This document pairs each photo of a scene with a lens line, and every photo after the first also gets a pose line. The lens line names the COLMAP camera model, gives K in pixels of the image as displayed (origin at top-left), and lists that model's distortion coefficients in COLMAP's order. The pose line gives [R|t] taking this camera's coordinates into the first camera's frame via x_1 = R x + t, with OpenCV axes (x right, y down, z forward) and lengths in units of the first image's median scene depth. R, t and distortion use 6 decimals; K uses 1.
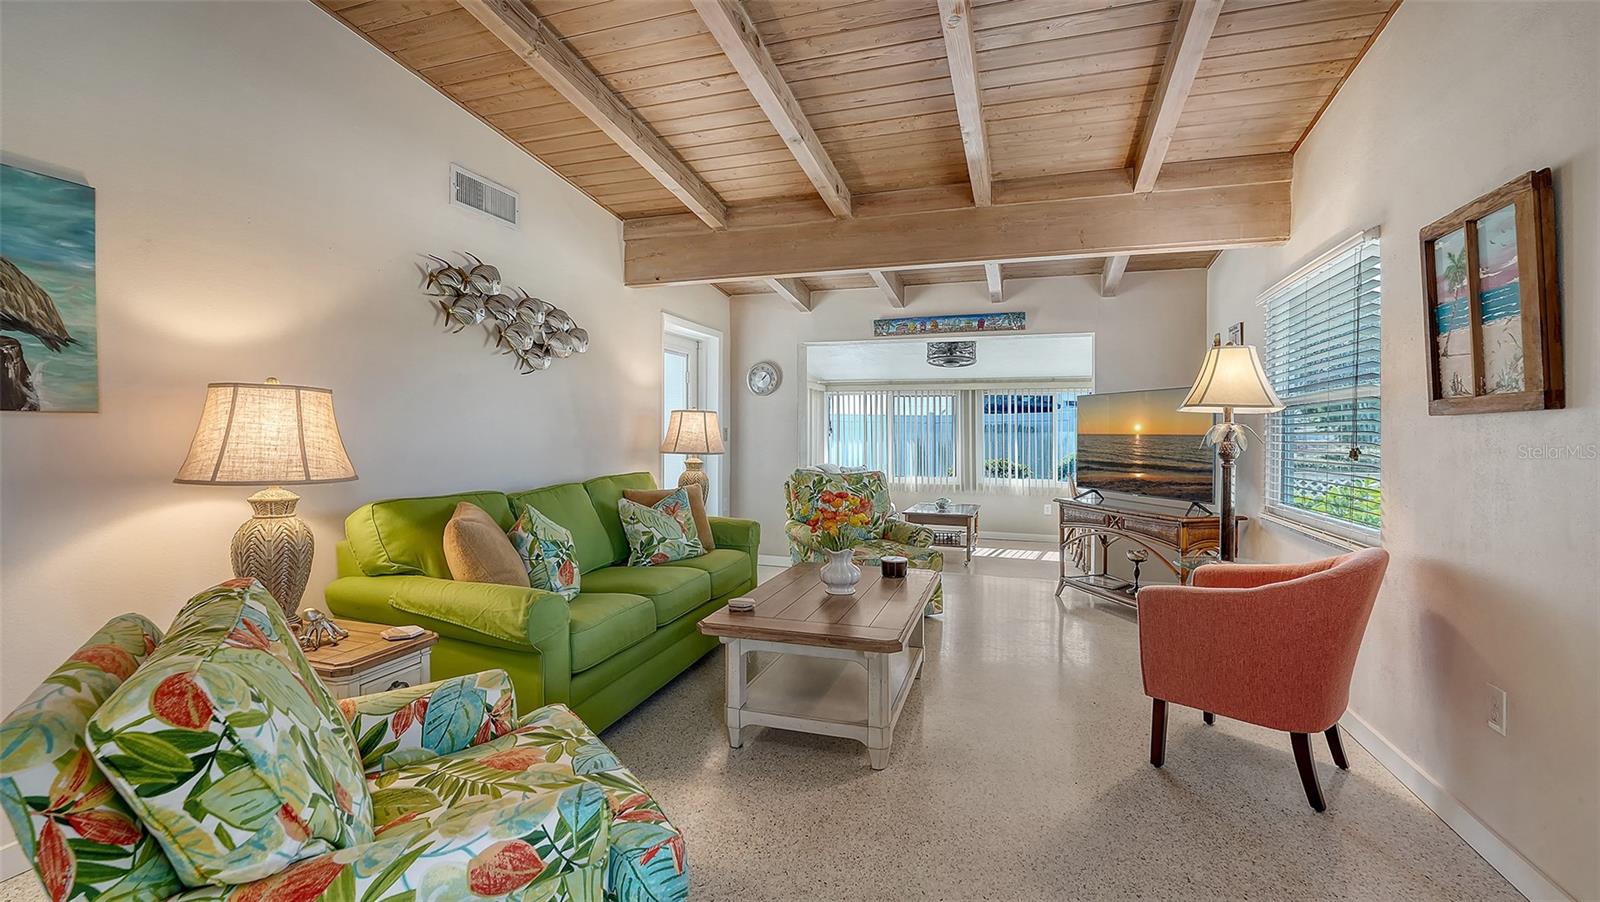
lens RADIAL K [[683.5, 0, 800.8], [0, 683.5, 441.9], [0, 0, 1]] dist [-0.011410, -0.000333]
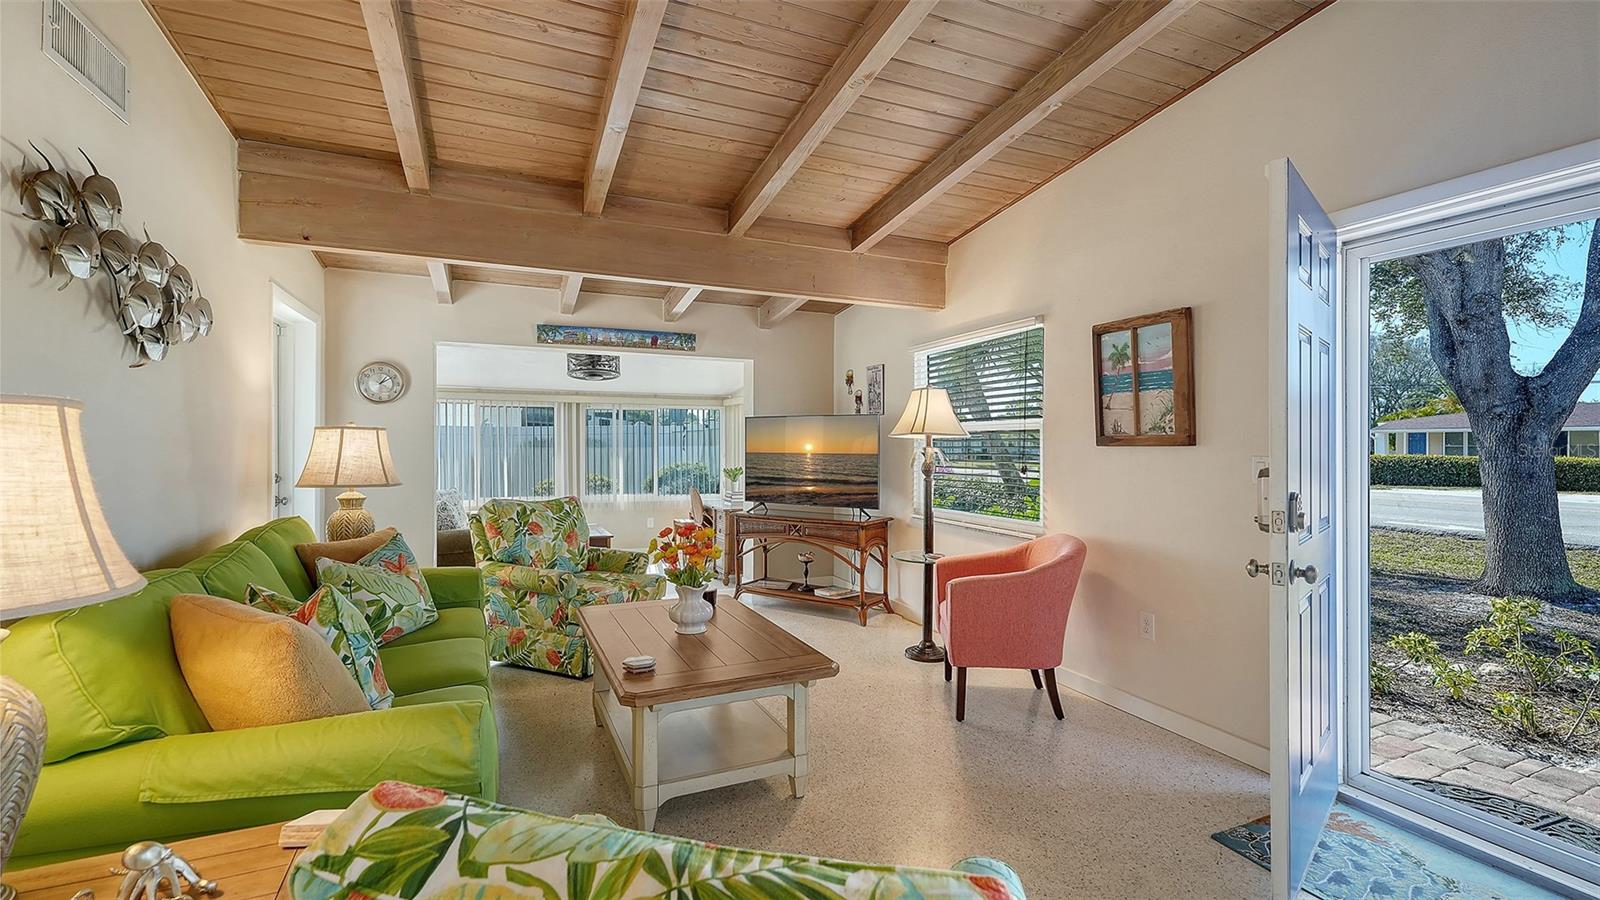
lens RADIAL K [[701.7, 0, 802.1], [0, 701.7, 449.4], [0, 0, 1]] dist [0.008135, -0.000111]
pose [[0.739864, -0.008258, 0.672706, -0.359134], [0.009564, 0.999953, 0.001757, -0.021957], [-0.672688, 0.005134, 0.739908, 0.140074]]
